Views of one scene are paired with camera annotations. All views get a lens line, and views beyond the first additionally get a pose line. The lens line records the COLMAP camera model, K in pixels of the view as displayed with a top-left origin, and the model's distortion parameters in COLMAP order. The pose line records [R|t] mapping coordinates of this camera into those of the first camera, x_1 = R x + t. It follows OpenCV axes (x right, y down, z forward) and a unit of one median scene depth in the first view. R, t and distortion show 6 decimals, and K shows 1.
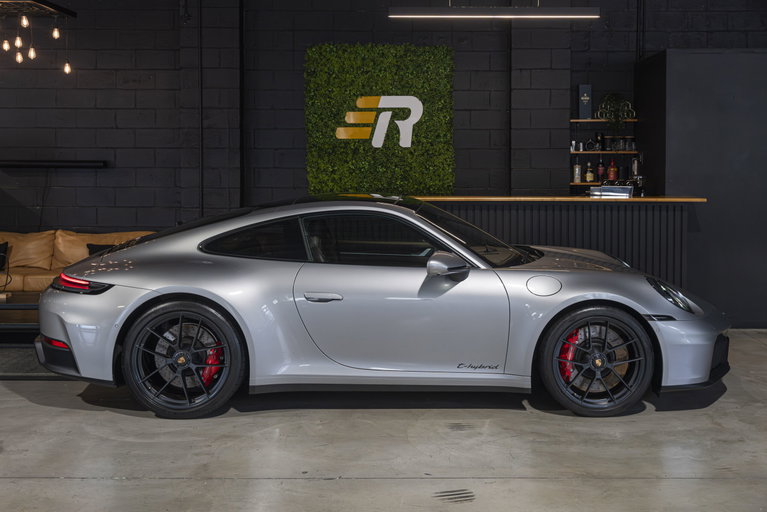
lens RADIAL K [[875.4, 0, 395.3], [0, 875.4, 192.0], [0, 0, 1]] dist [0.002096, 0.005390]
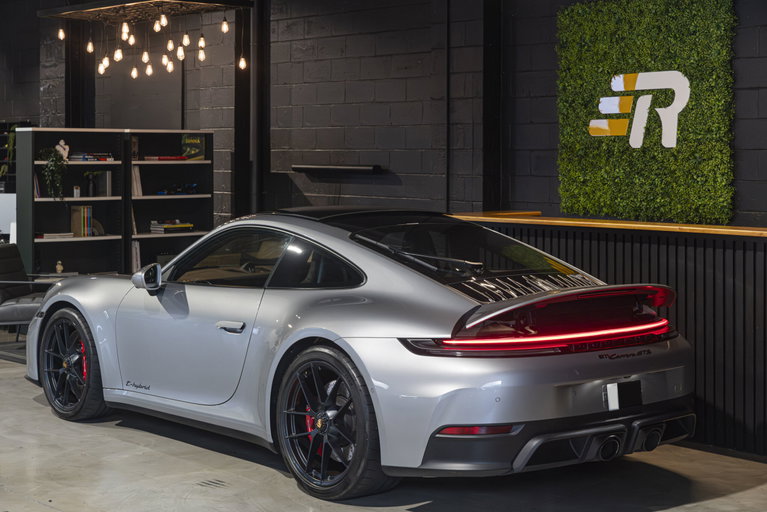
lens RADIAL K [[1371.5, 0, 384.3], [0, 1371.5, 208.2], [0, 0, 1]] dist [0.000844, 0.016895]
pose [[0.657306, 0.028644, -0.753080, 0.665359], [-0.033442, 0.999402, 0.008824, -0.006651], [0.752882, 0.019384, 0.657870, 0.145993]]
